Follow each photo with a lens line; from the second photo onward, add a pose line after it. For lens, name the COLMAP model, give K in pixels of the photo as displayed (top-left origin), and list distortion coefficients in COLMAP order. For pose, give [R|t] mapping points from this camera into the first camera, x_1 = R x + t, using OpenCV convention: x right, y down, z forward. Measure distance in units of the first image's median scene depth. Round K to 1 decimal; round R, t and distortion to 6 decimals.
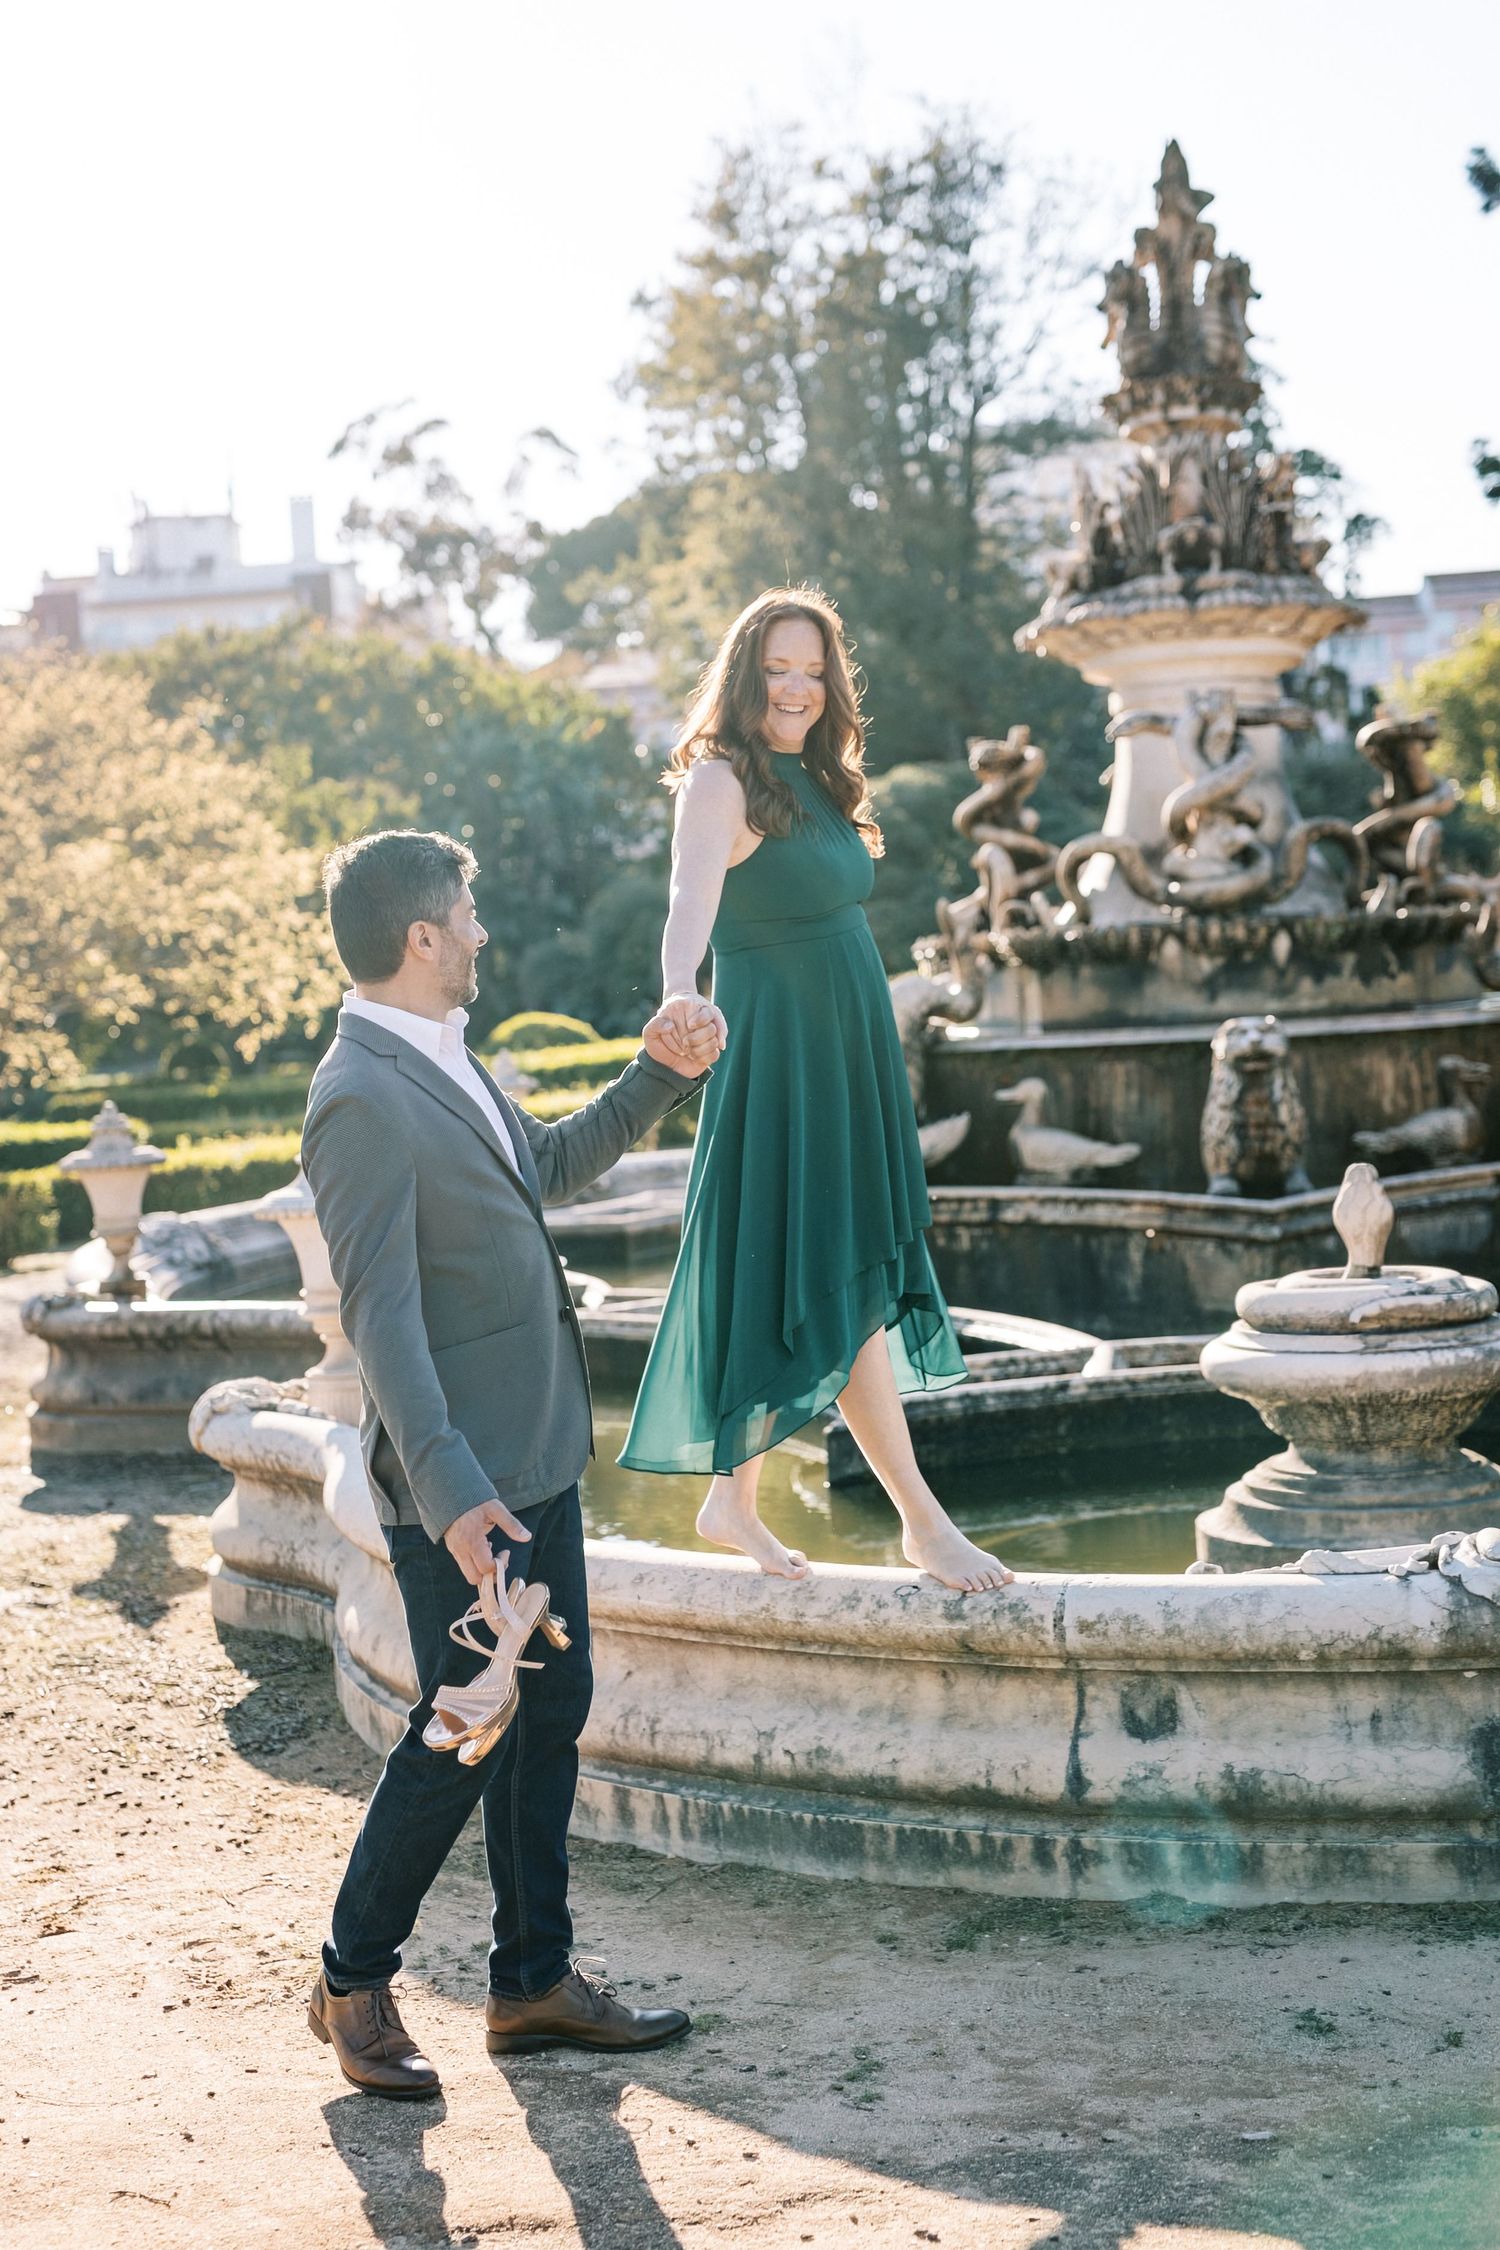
lens RADIAL K [[3204.6, 0, 750.0], [0, 3204.6, 1125.0], [0, 0, 1]] dist [-0.000056, -0.095293]
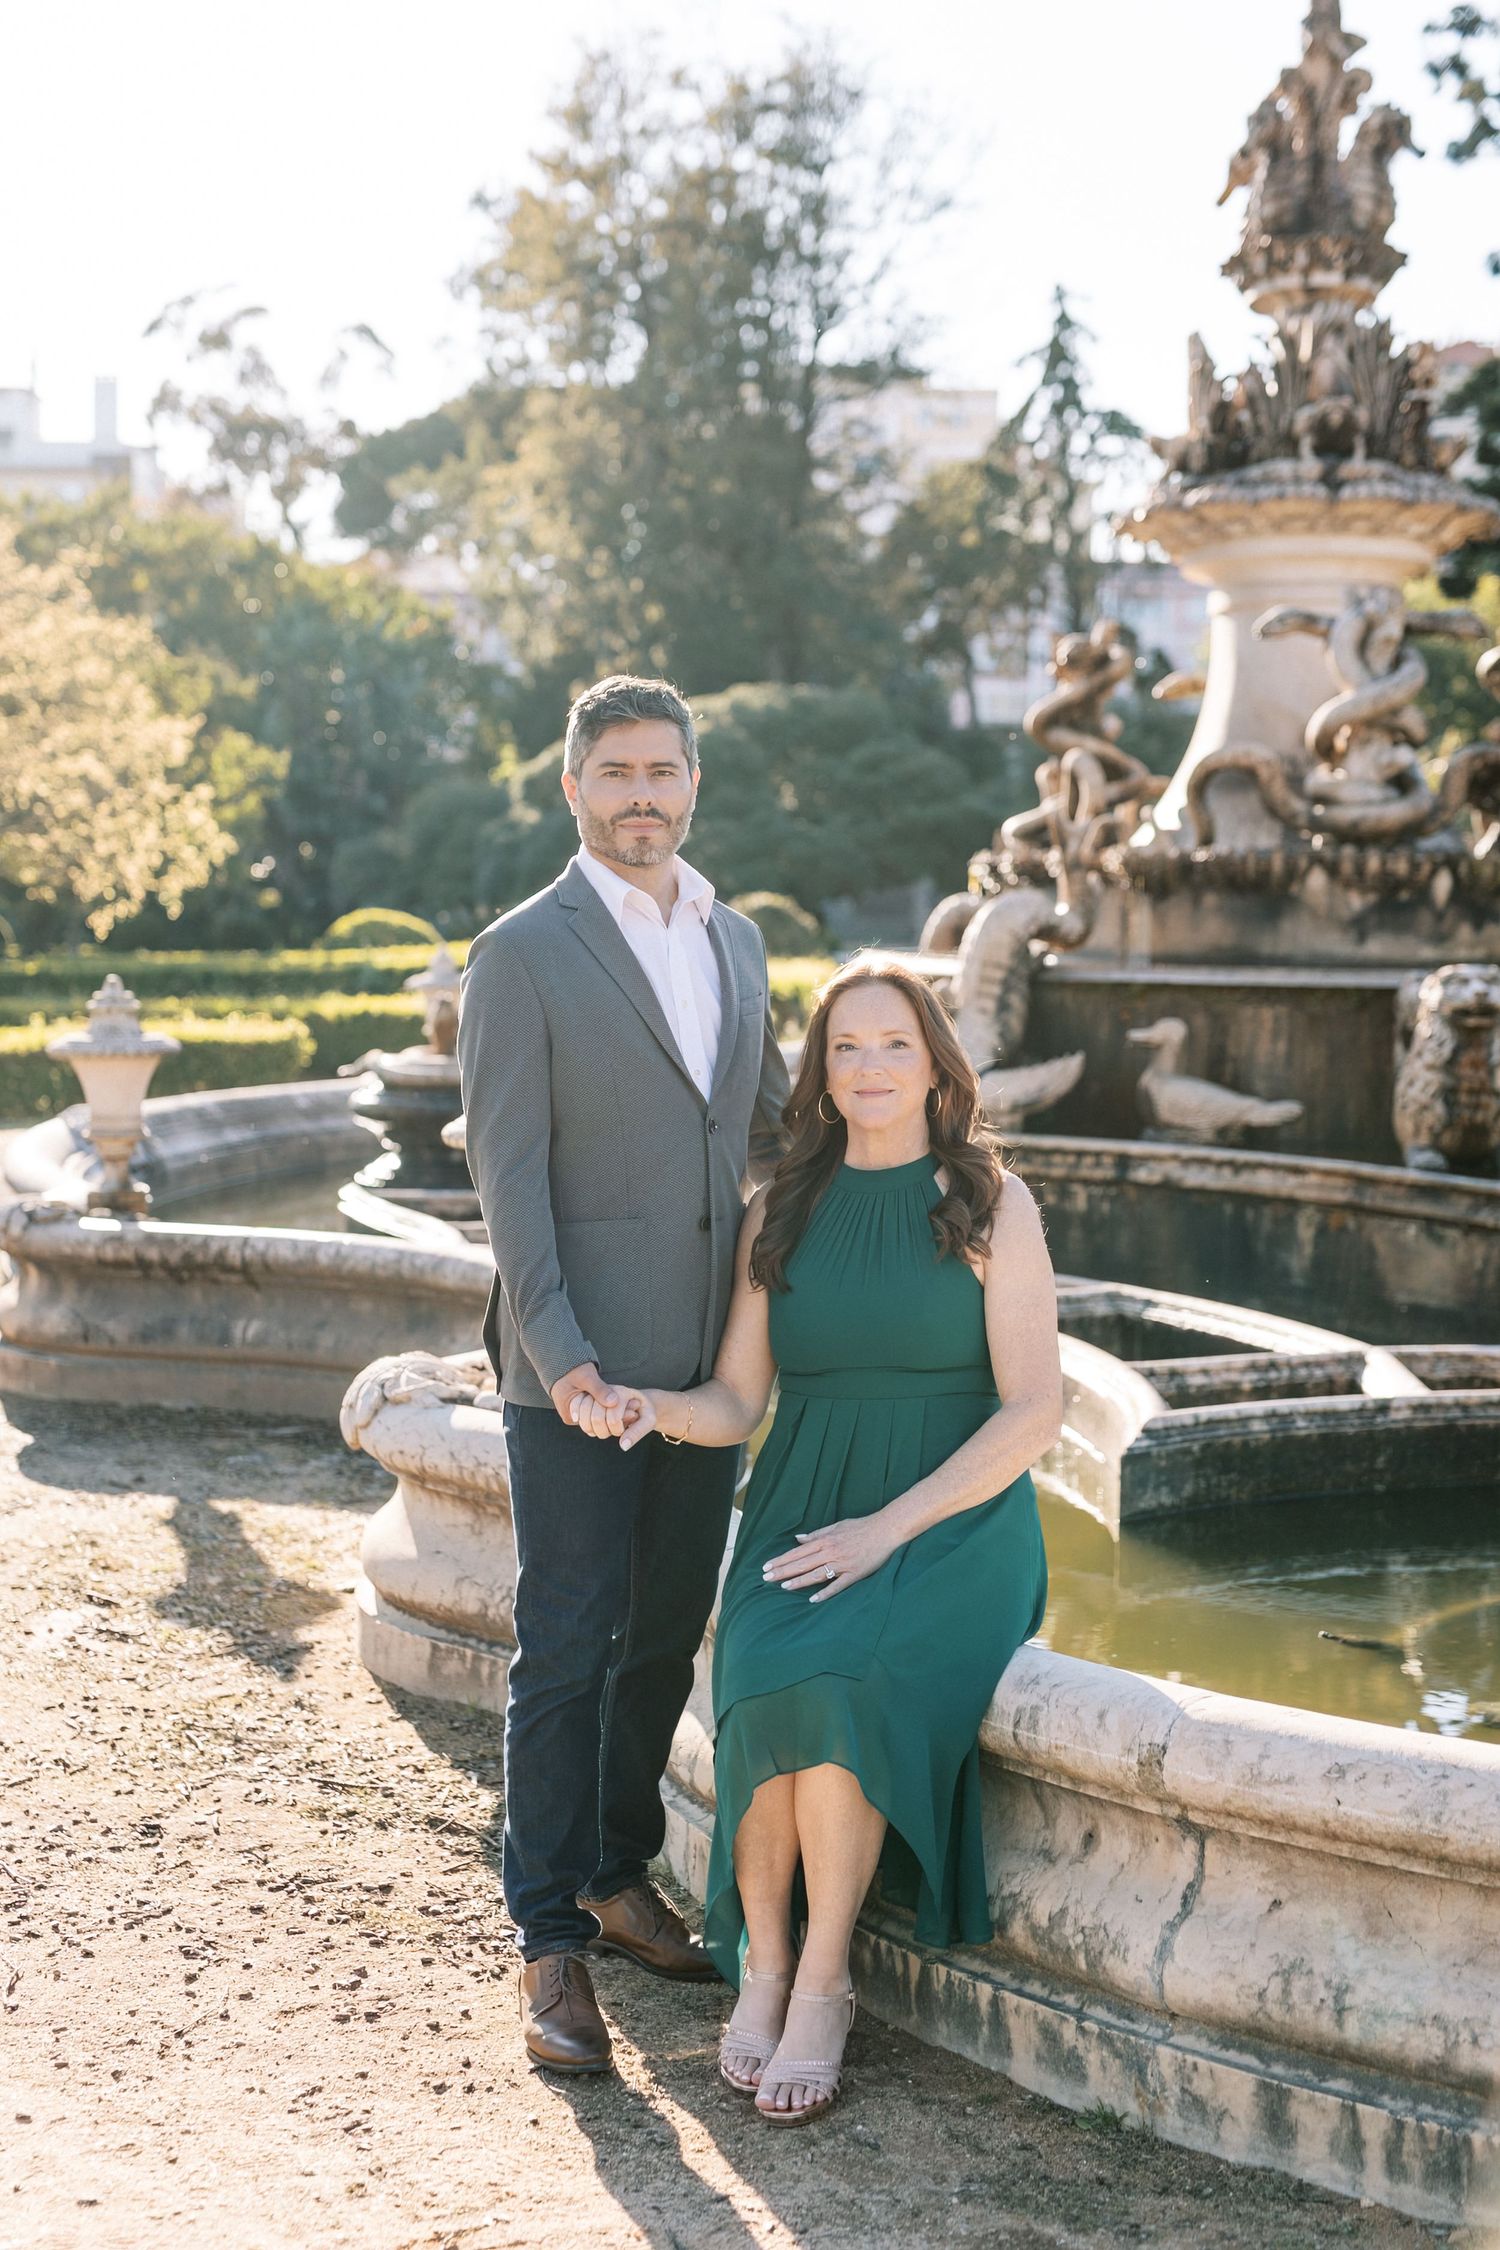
lens RADIAL K [[3084.8, 0, 750.0], [0, 3084.8, 1125.0], [0, 0, 1]] dist [-0.014086, 0.026450]
pose [[0.994058, 0.061715, 0.089664, -0.085753], [-0.064076, 0.997664, 0.023694, 0.001615], [-0.087992, -0.029299, 0.995690, 0.156392]]
